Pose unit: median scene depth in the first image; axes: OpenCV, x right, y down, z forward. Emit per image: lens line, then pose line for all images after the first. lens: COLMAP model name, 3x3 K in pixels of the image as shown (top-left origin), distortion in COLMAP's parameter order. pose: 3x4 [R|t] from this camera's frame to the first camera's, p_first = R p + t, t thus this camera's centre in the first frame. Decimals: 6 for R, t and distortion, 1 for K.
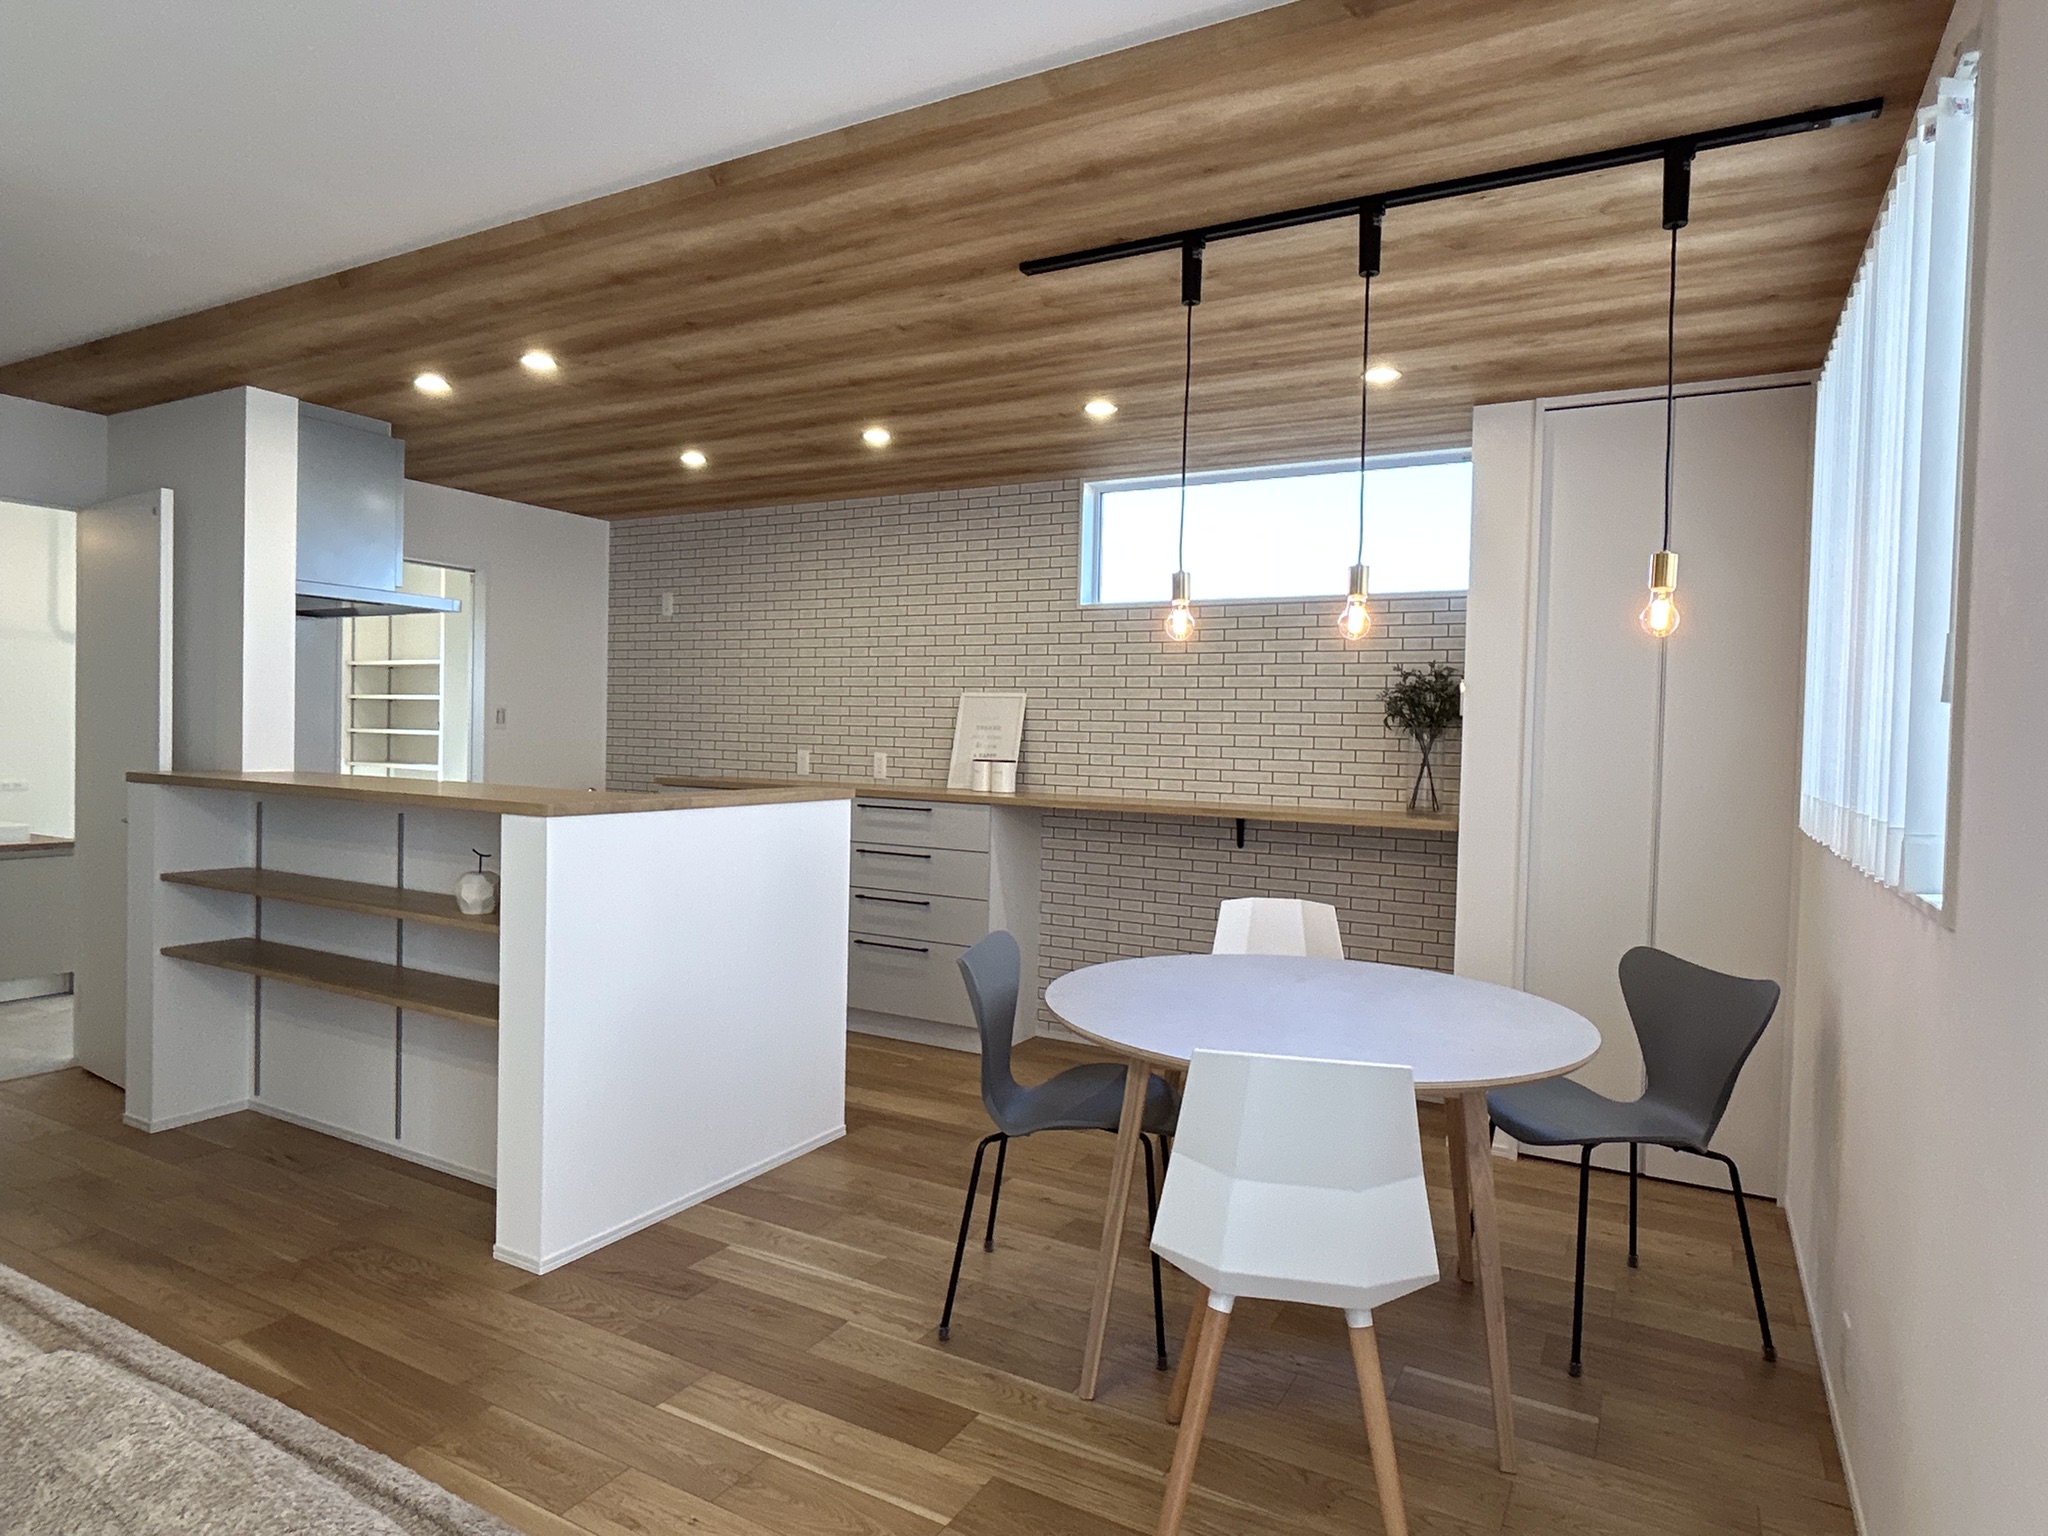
lens RADIAL K [[1181.1, 0, 1018.9], [0, 1181.1, 768.6], [0, 0, 1]] dist [-0.002130, 0.000395]
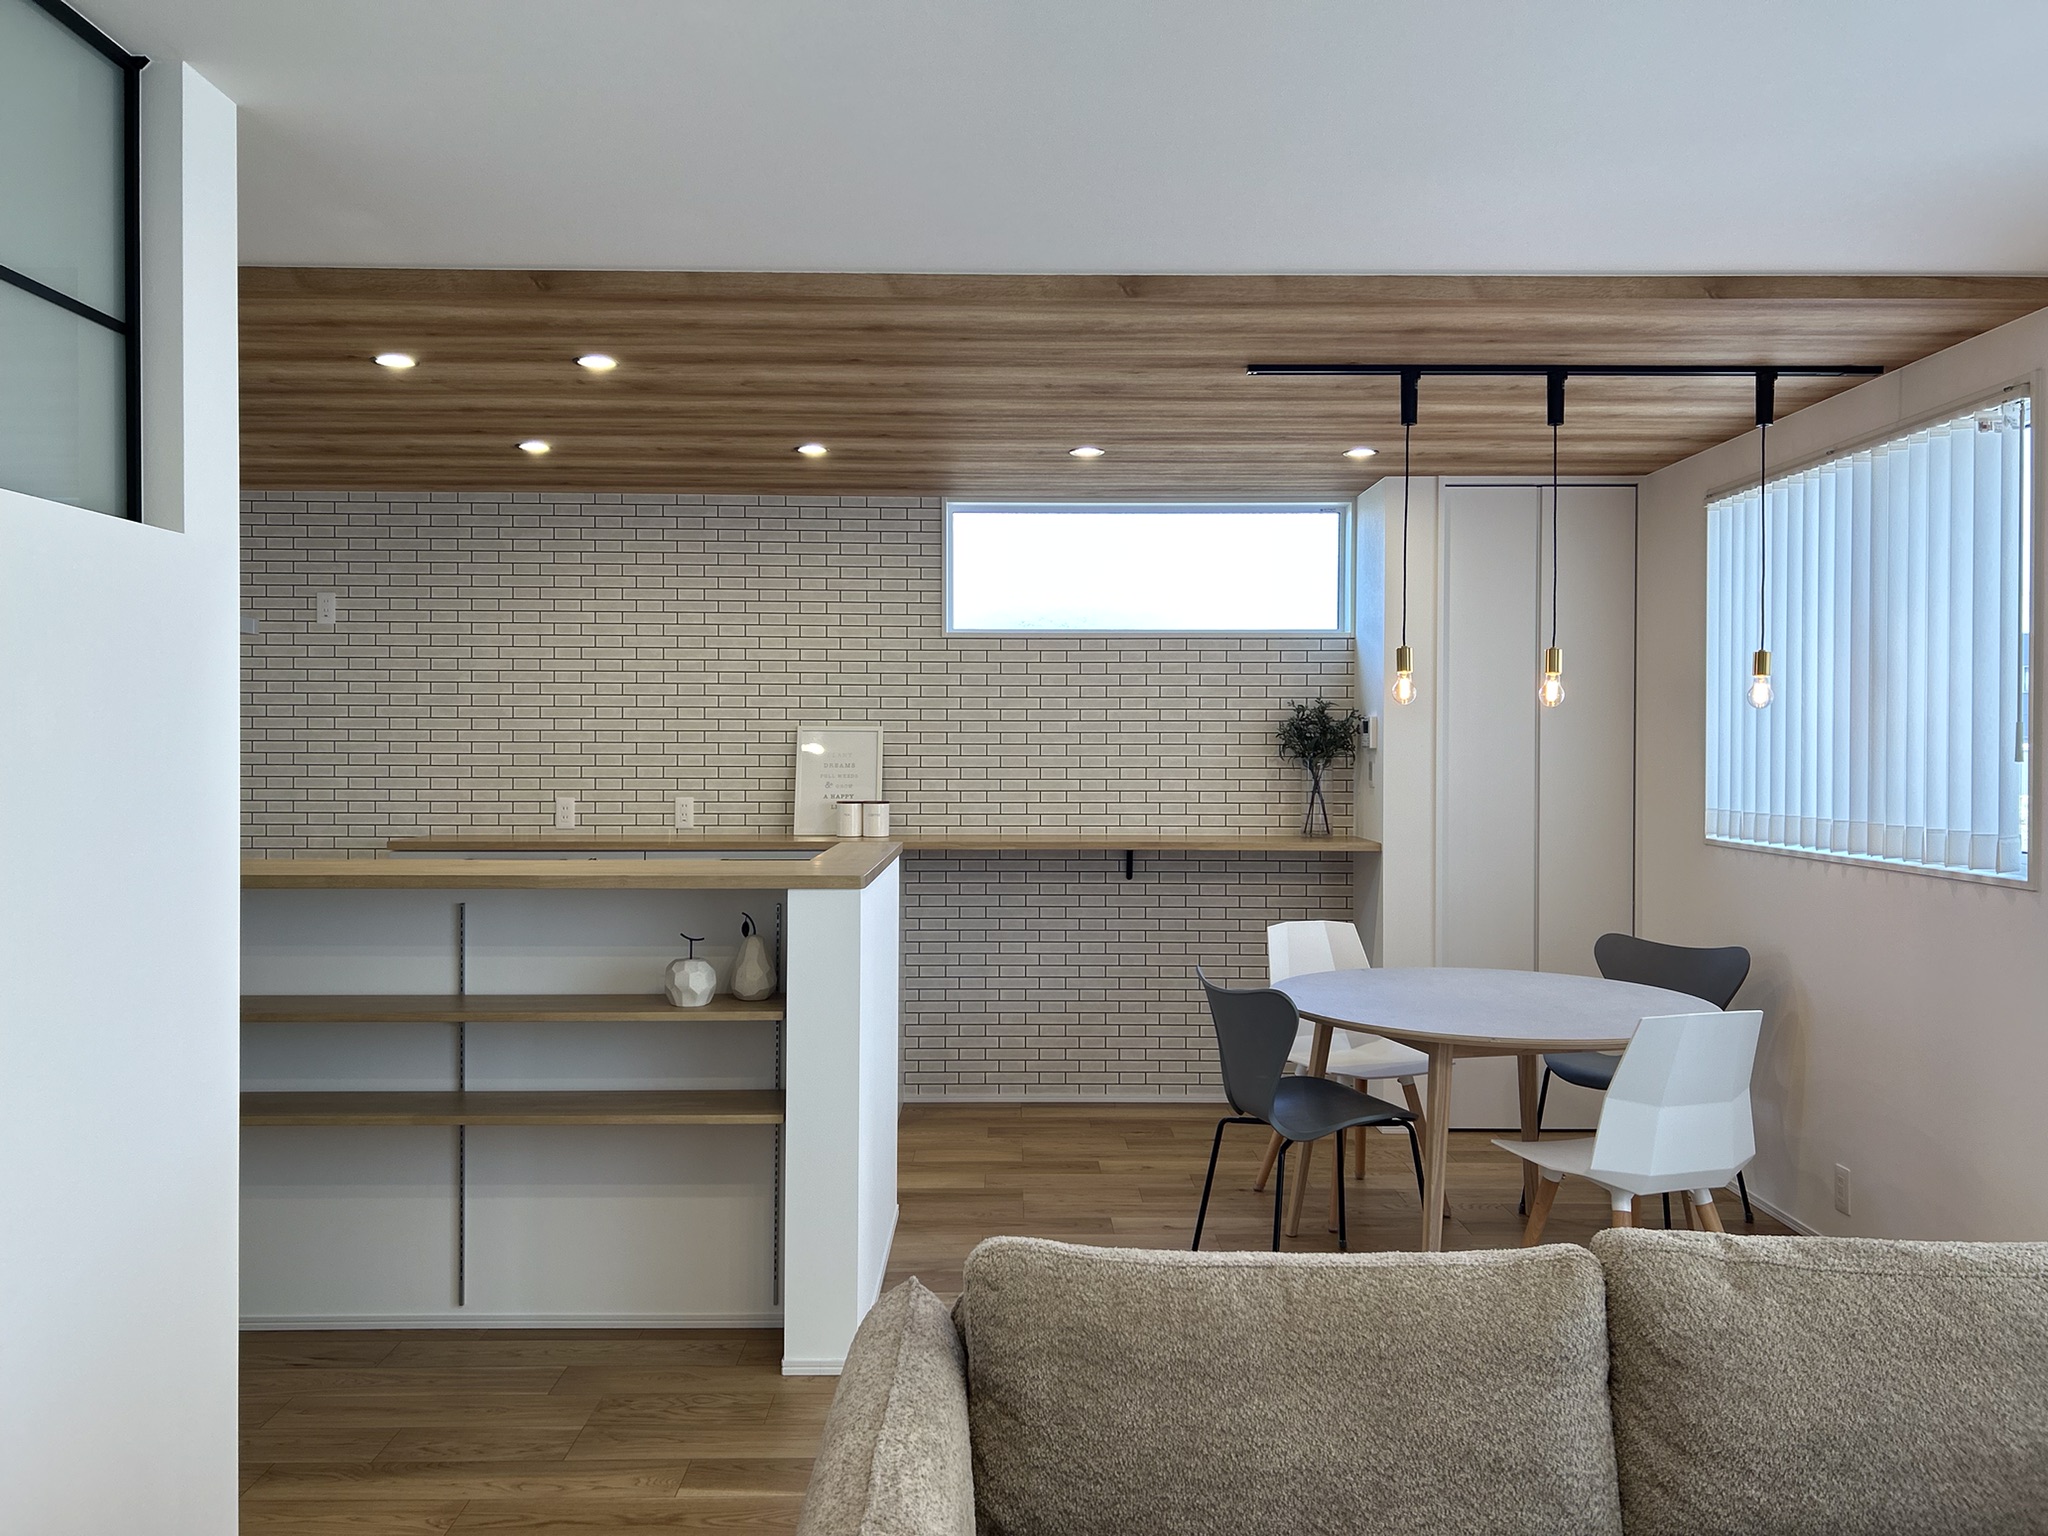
lens RADIAL K [[1531.5, 0, 1023.4], [0, 1531.5, 767.4], [0, 0, 1]] dist [0.050562, -0.002914]
pose [[0.868605, -0.029894, 0.494602, -0.548034], [0.034043, 0.999420, 0.000620, -0.032922], [-0.494333, 0.016300, 0.869120, -0.092567]]
